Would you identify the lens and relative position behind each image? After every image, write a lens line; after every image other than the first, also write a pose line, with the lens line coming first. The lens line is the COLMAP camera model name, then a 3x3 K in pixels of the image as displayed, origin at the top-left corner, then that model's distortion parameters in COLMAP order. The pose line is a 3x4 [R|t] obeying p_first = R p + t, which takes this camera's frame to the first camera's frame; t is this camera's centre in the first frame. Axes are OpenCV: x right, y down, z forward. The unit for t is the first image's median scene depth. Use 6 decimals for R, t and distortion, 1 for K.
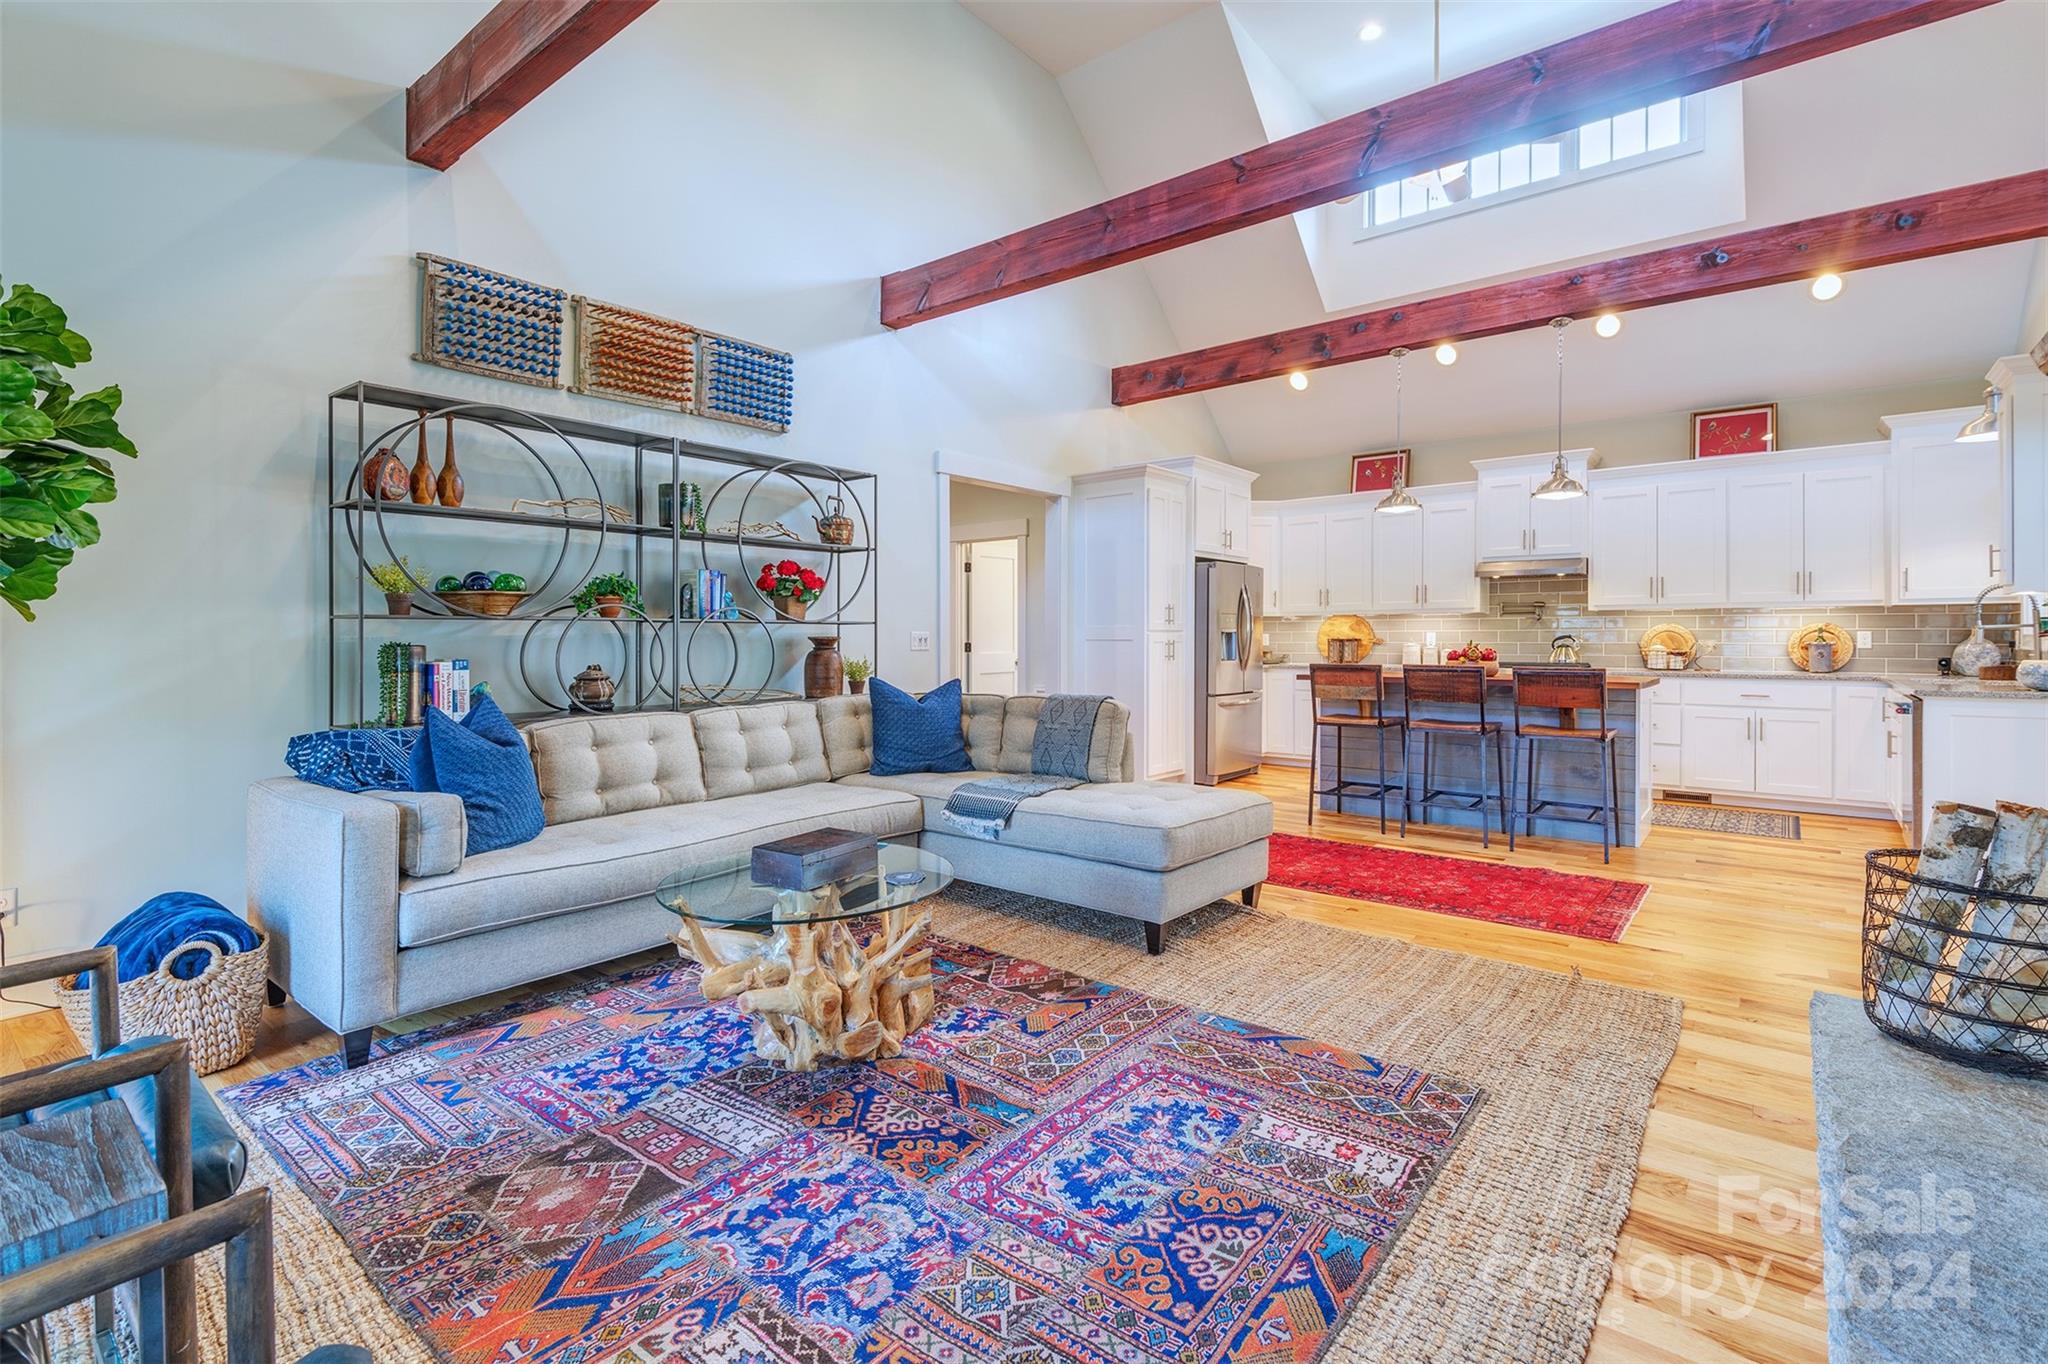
lens RADIAL K [[942.1, 0, 1036.8], [0, 942.1, 628.9], [0, 0, 1]] dist [0.023271, -0.011725]
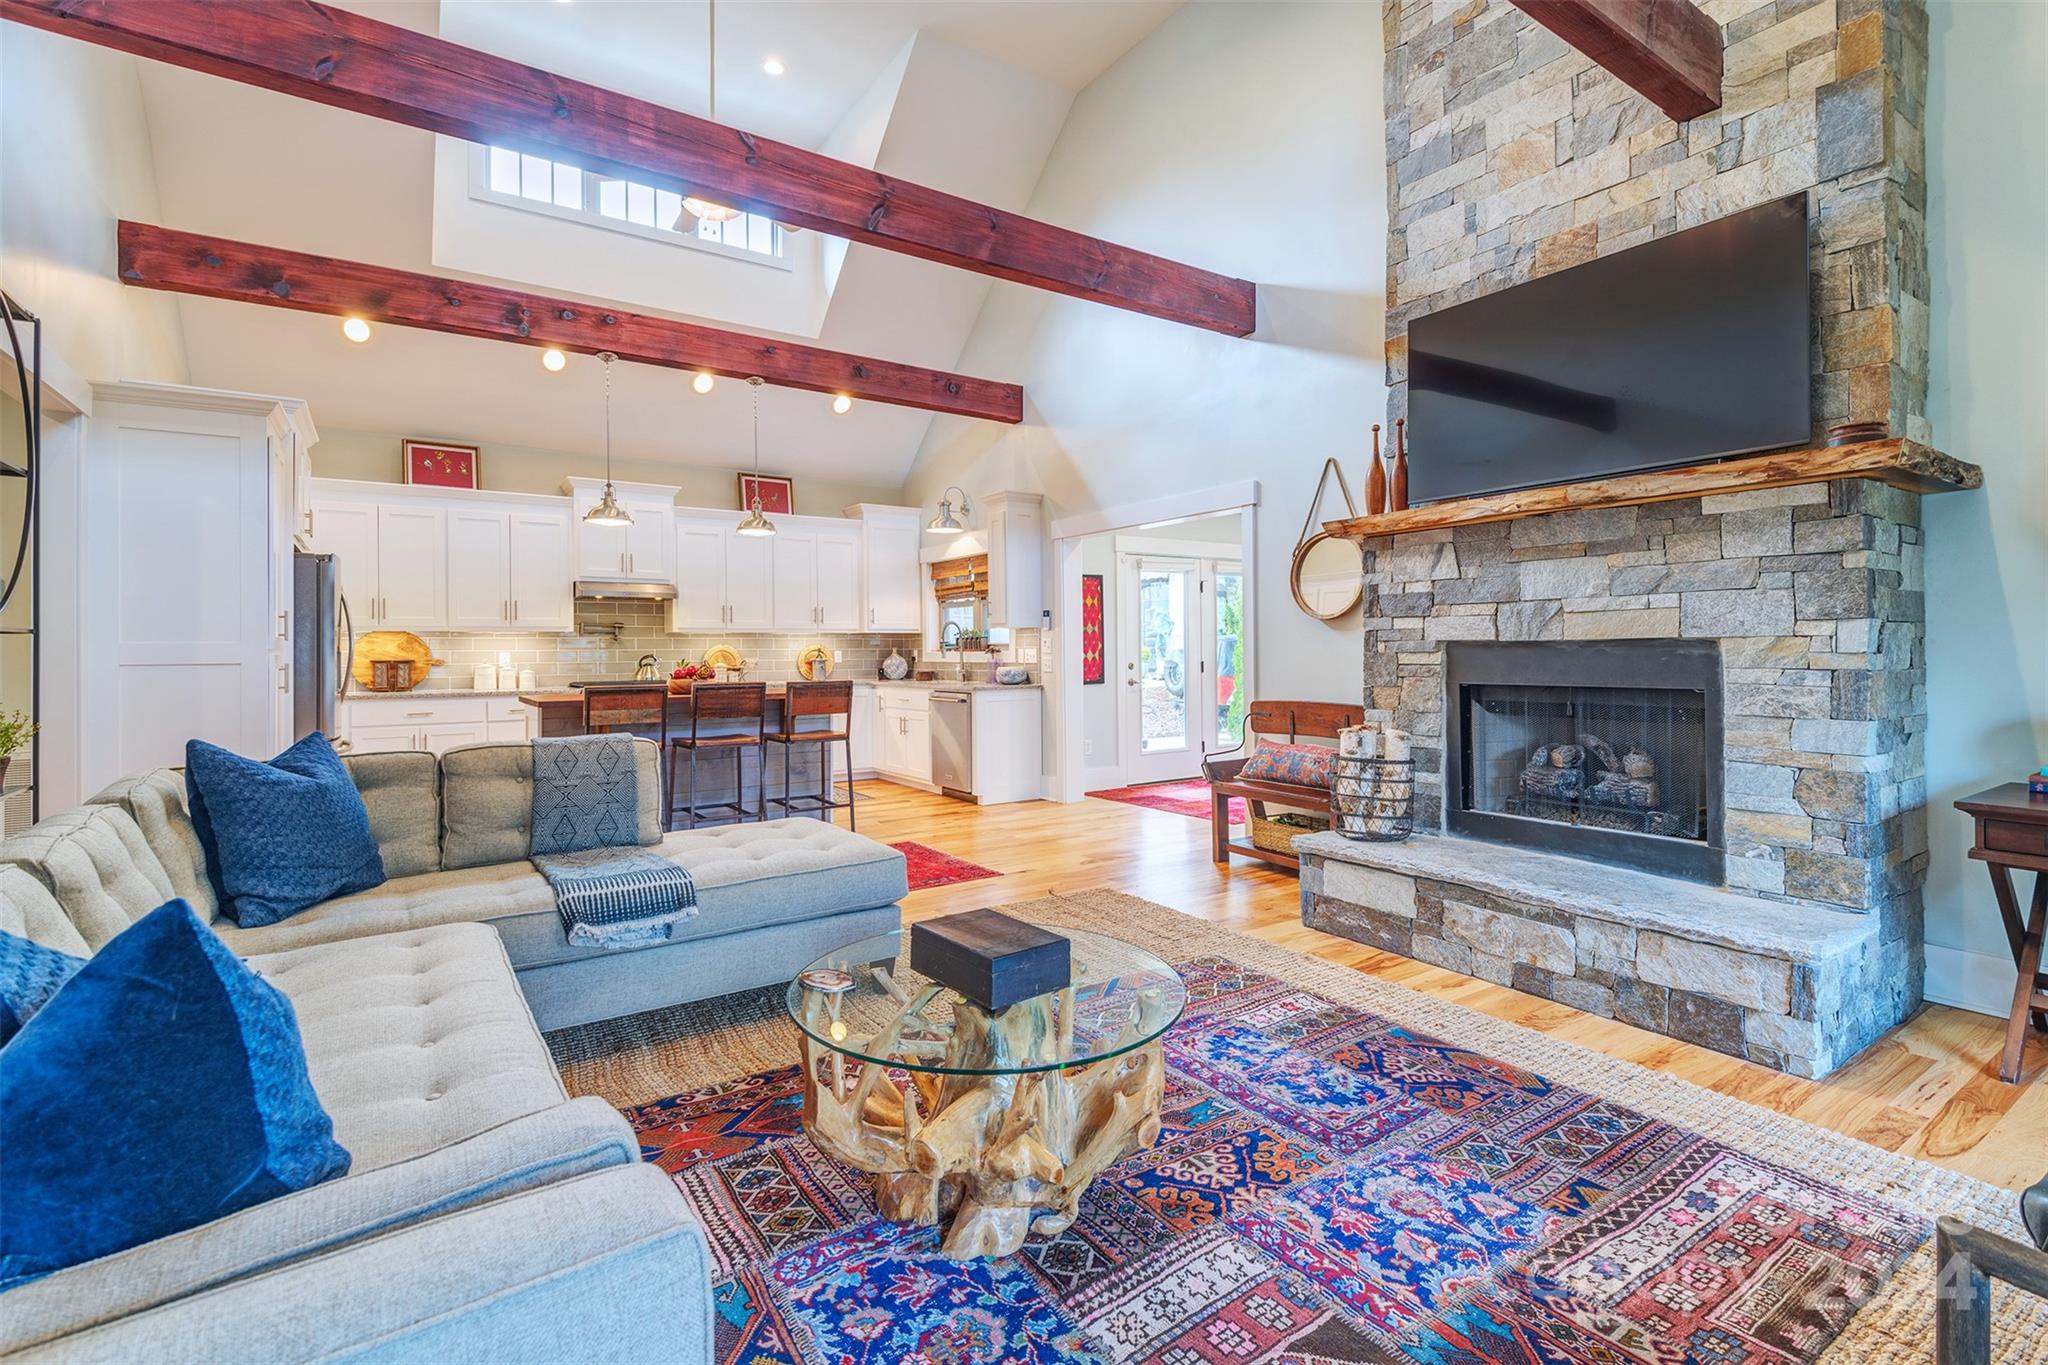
lens RADIAL K [[932.7, 0, 1025.5], [0, 932.7, 646.6], [0, 0, 1]] dist [0.037716, -0.022939]
pose [[0.302507, 0.004861, 0.953135, -0.476409], [-0.002697, 0.999987, -0.004244, 0.001339], [-0.953143, -0.001287, 0.302516, 0.385322]]
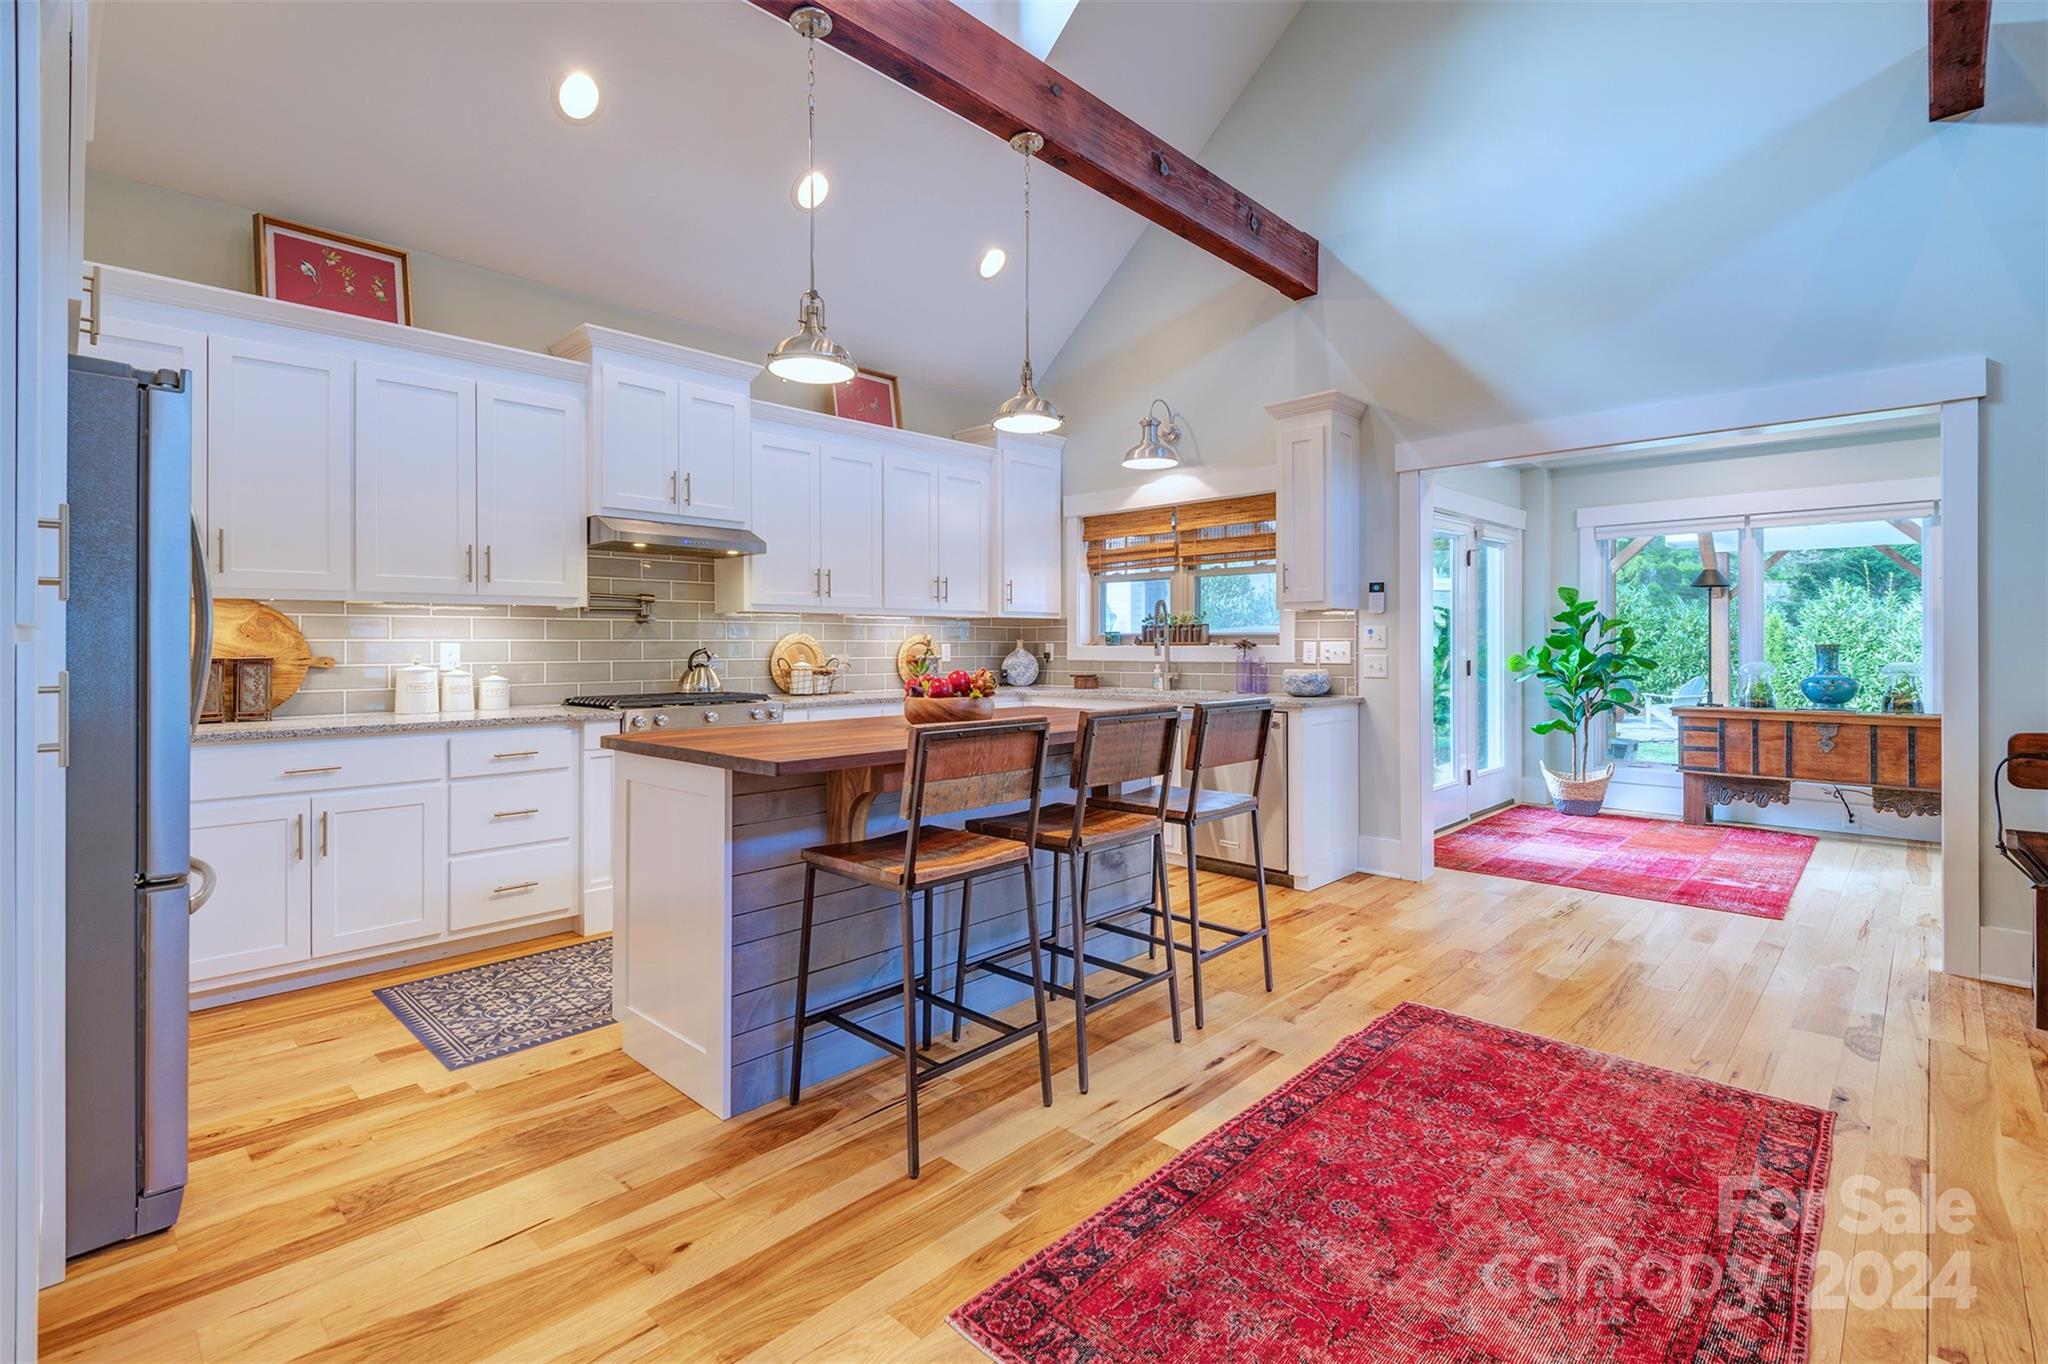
lens RADIAL K [[932.7, 0, 1025.5], [0, 932.7, 646.1], [0, 0, 1]] dist [0.037716, -0.022939]
pose [[0.094541, 0.001317, 0.995520, -0.074540], [-0.006736, 0.999977, -0.000683, 0.005635], [-0.995498, -0.006641, 0.094547, 1.034899]]
